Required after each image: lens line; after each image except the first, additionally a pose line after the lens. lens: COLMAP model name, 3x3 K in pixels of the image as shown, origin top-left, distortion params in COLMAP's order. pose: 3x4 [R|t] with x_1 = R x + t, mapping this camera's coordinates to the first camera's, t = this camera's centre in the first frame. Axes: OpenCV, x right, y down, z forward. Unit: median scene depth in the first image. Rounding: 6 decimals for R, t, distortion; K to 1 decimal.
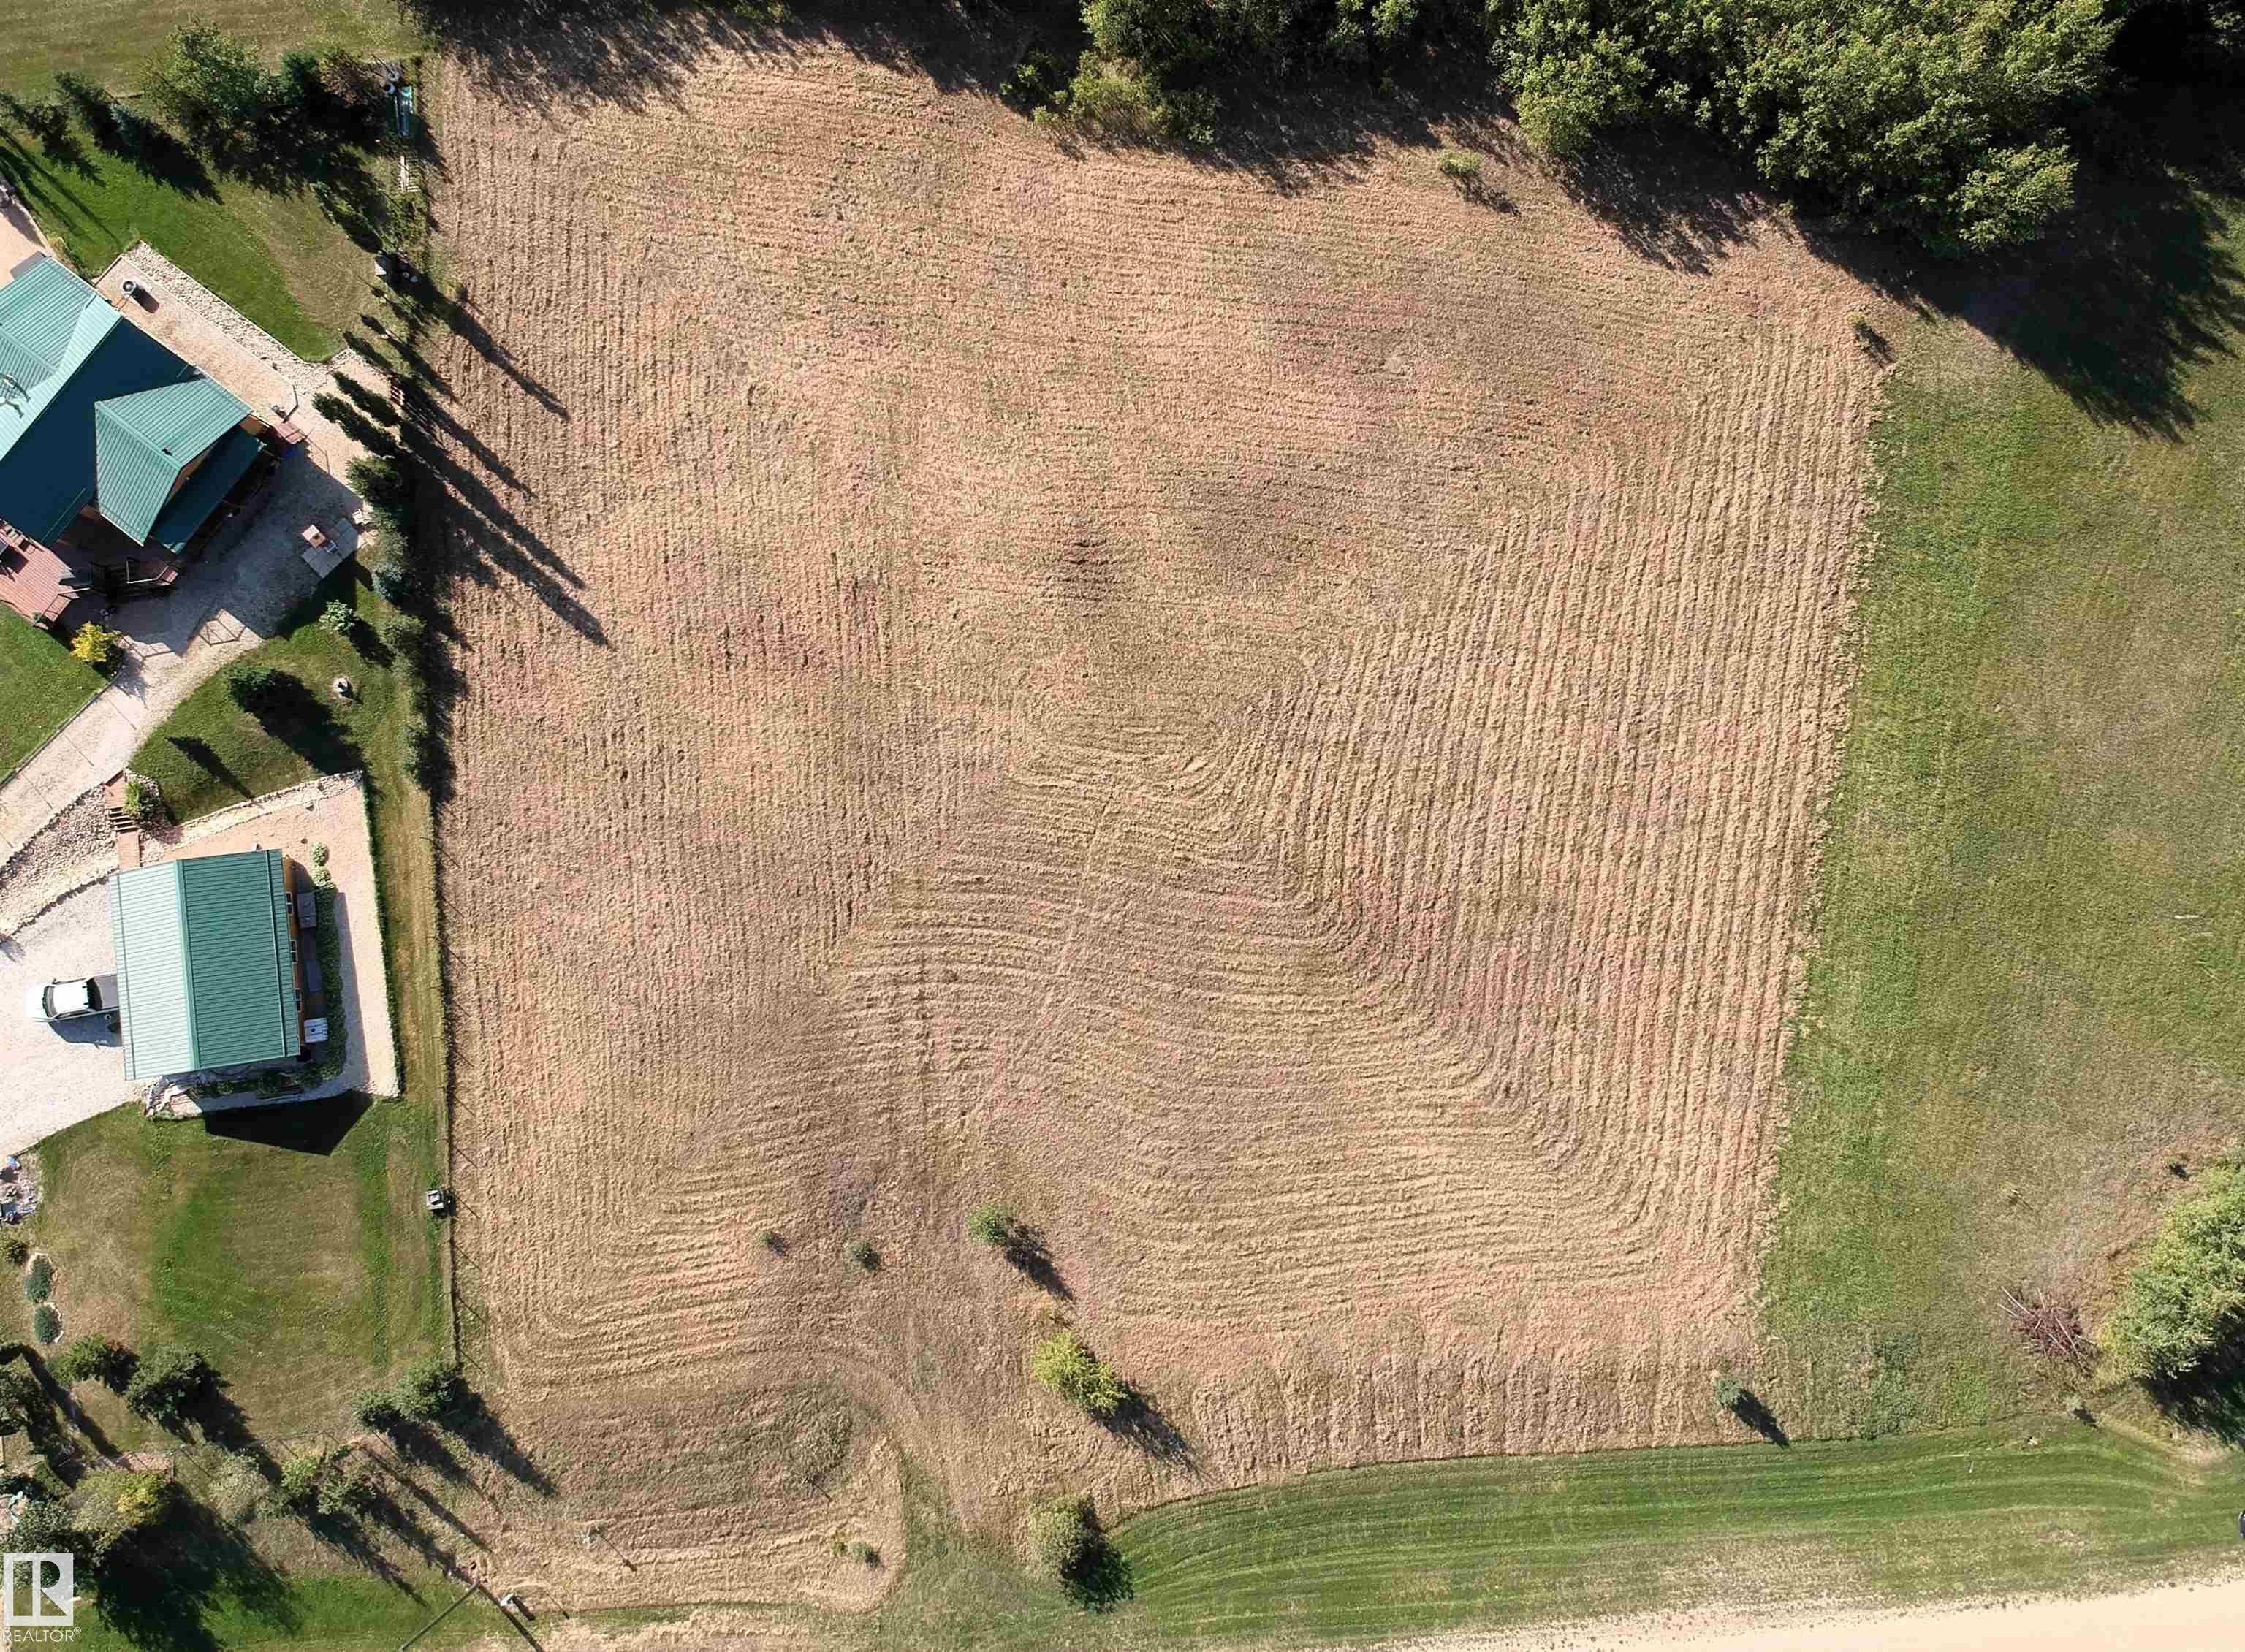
lens RADIAL K [[1860.2, 0, 1125.6], [0, 1860.2, 675.7], [0, 0, 1]] dist [0.072041, -0.125100]
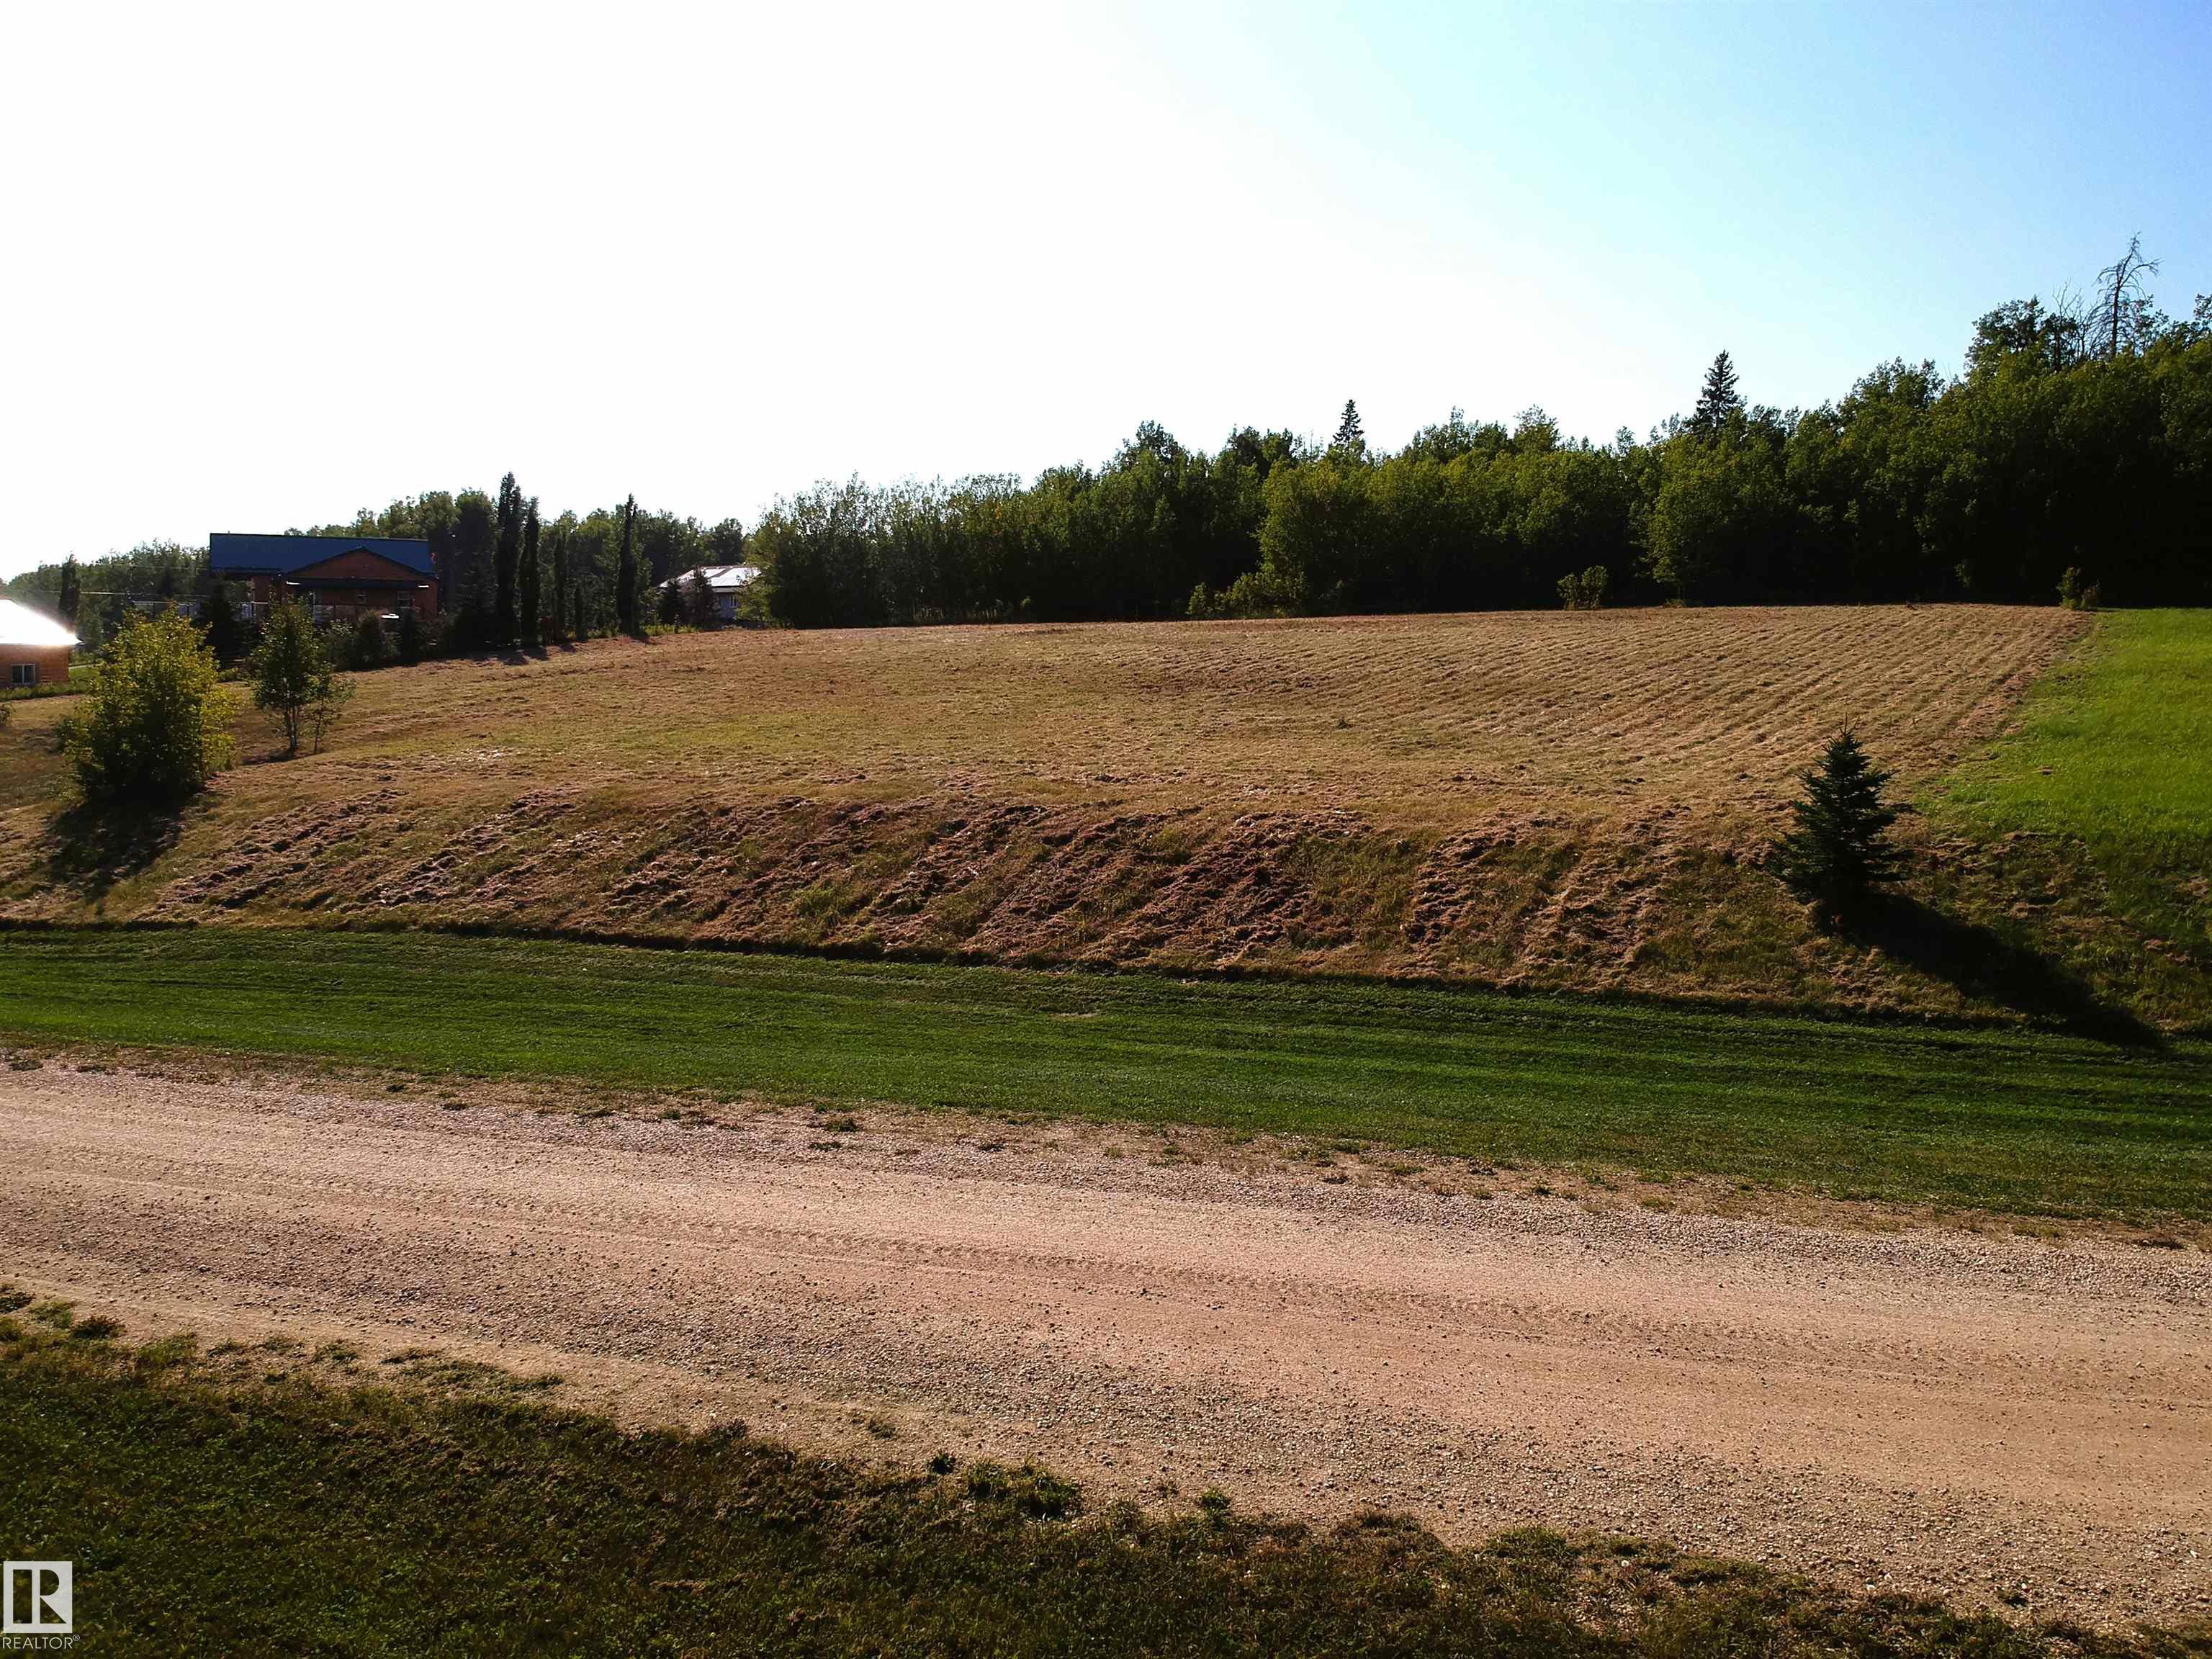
lens RADIAL K [[1621.5, 0, 1114.8], [0, 1621.5, 814.3], [0, 0, 1]] dist [0.081255, -0.146923]
pose [[0.910483, 0.076387, -0.406431, 0.313913], [-0.412362, 0.242039, -0.878279, 0.598368], [0.031283, 0.967255, 0.251872, 0.913310]]
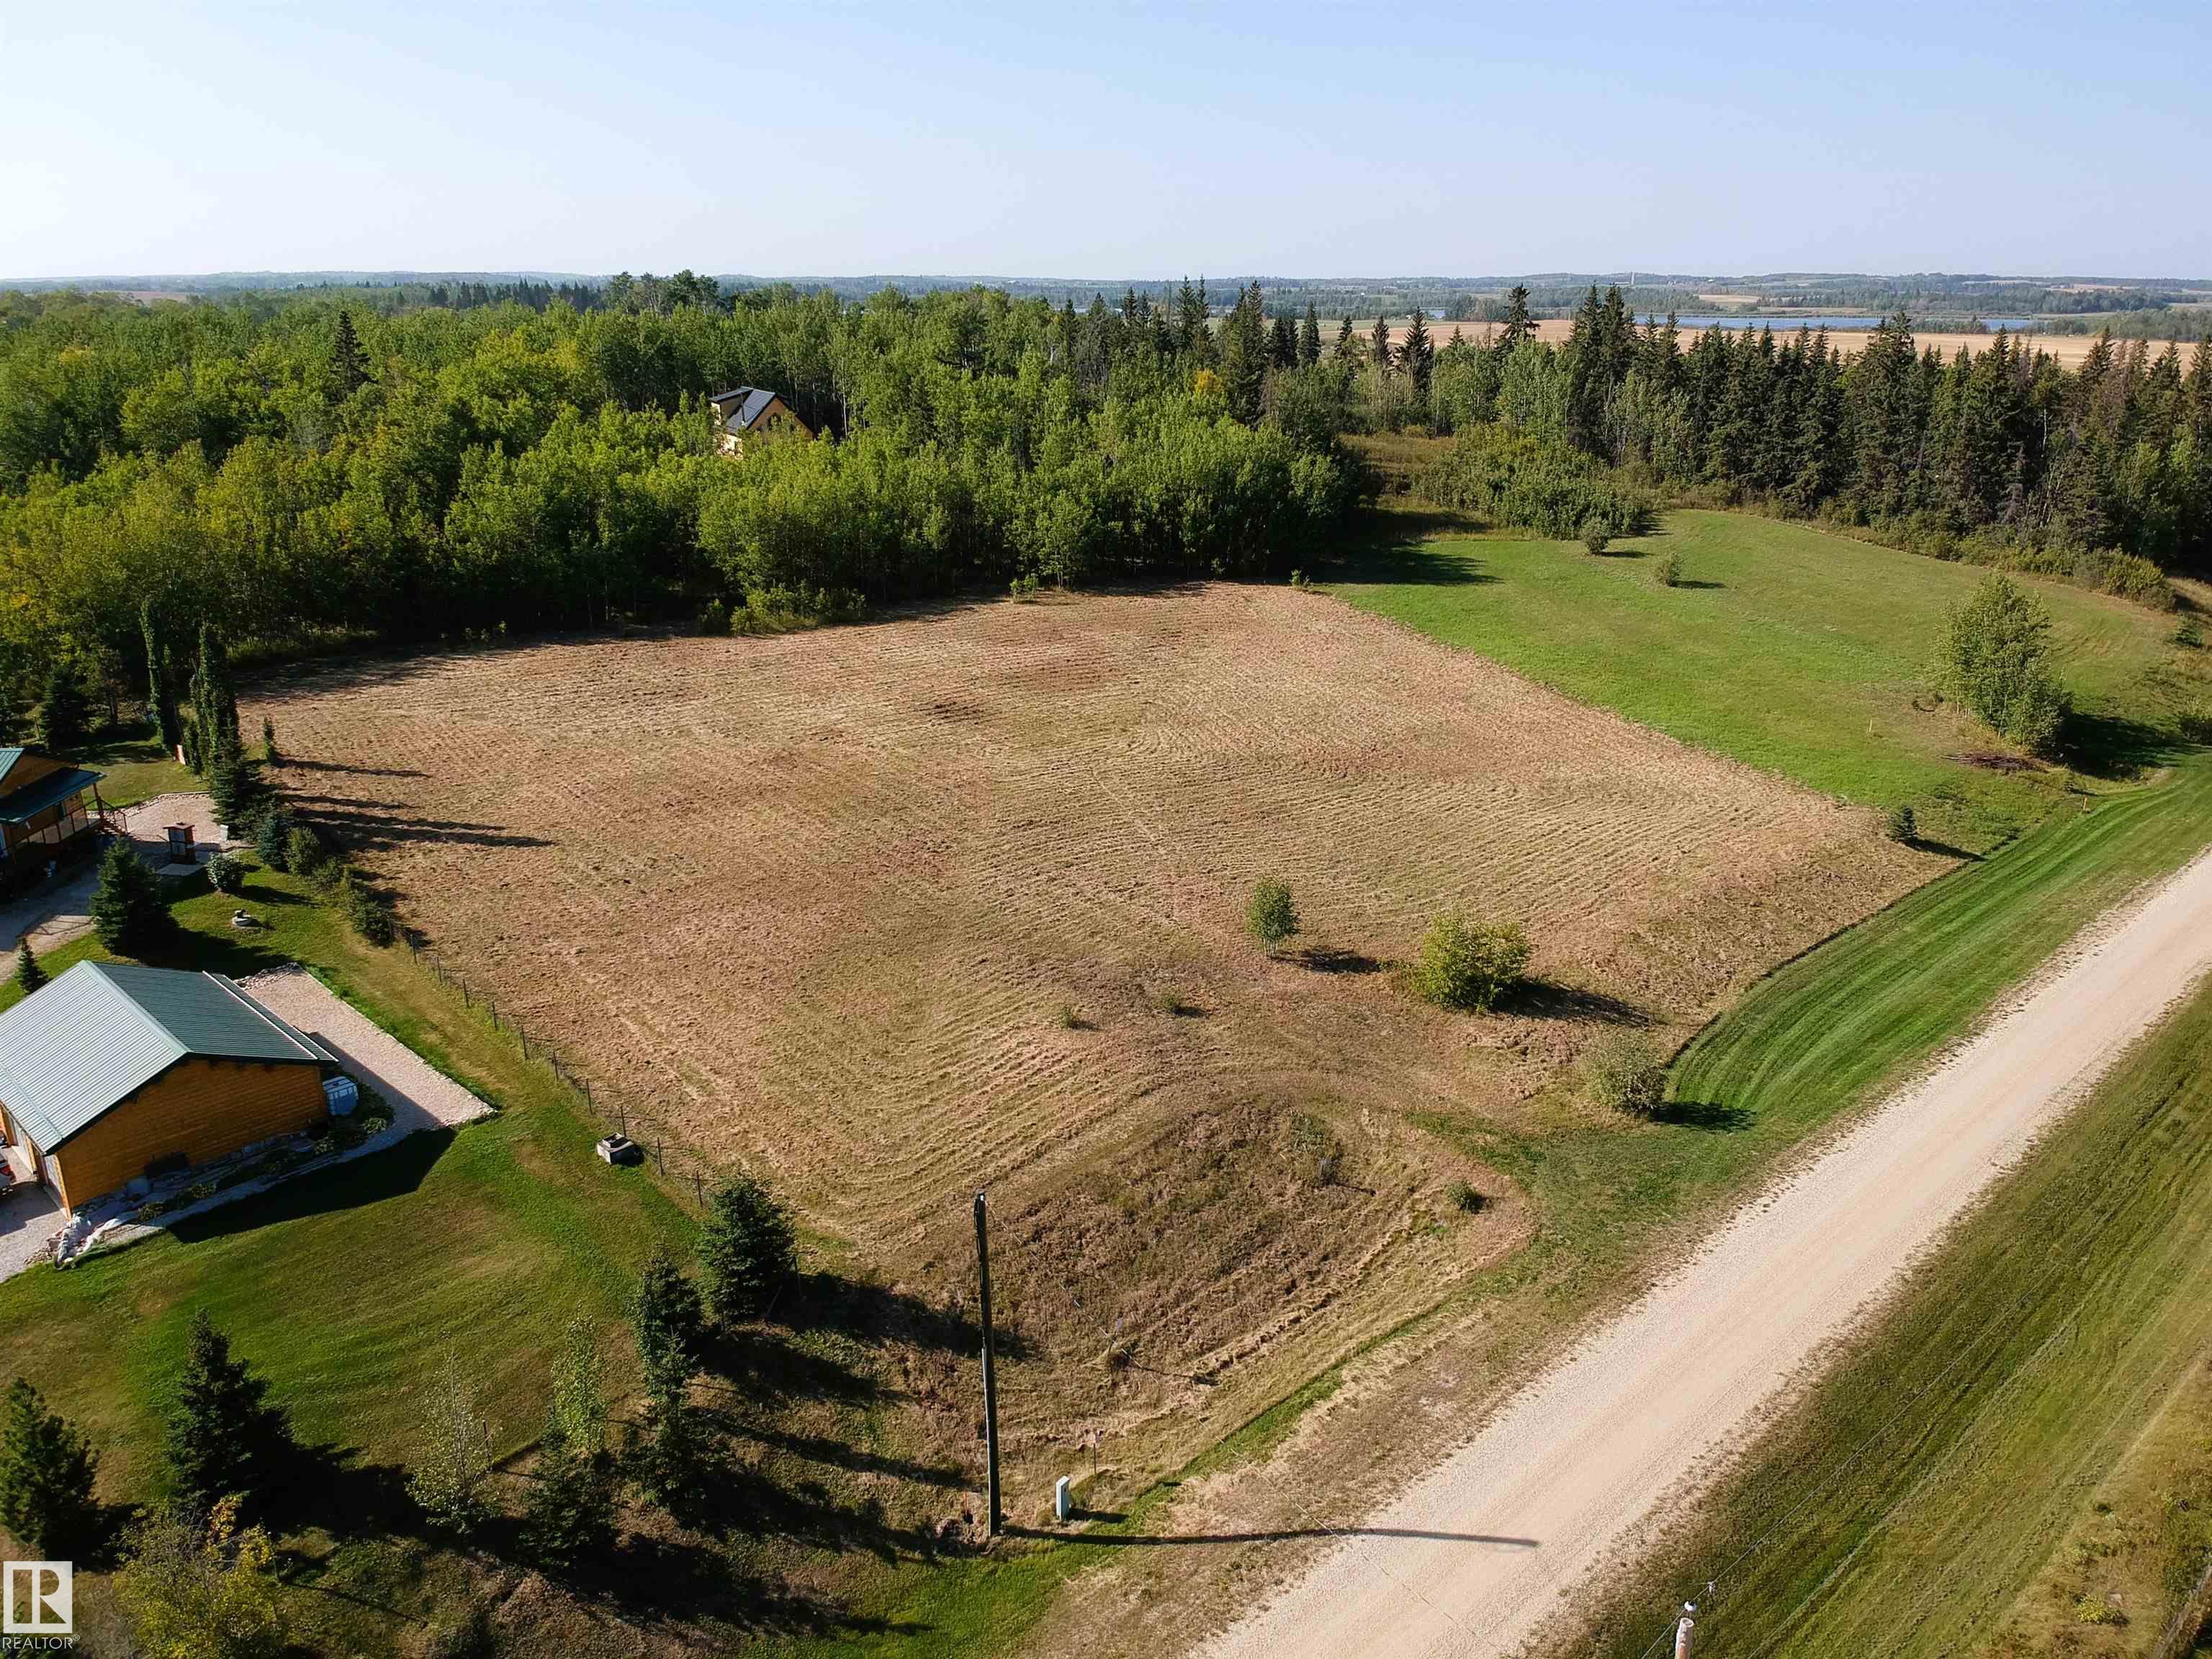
lens RADIAL K [[1624.5, 0, 1114.1], [0, 1624.5, 827.9], [0, 0, 1]] dist [0.082876, -0.151003]
pose [[0.794719, -0.169367, 0.582869, -0.545975], [0.596975, 0.391709, -0.700132, 0.739840], [-0.109736, 0.904367, 0.412406, 0.653892]]
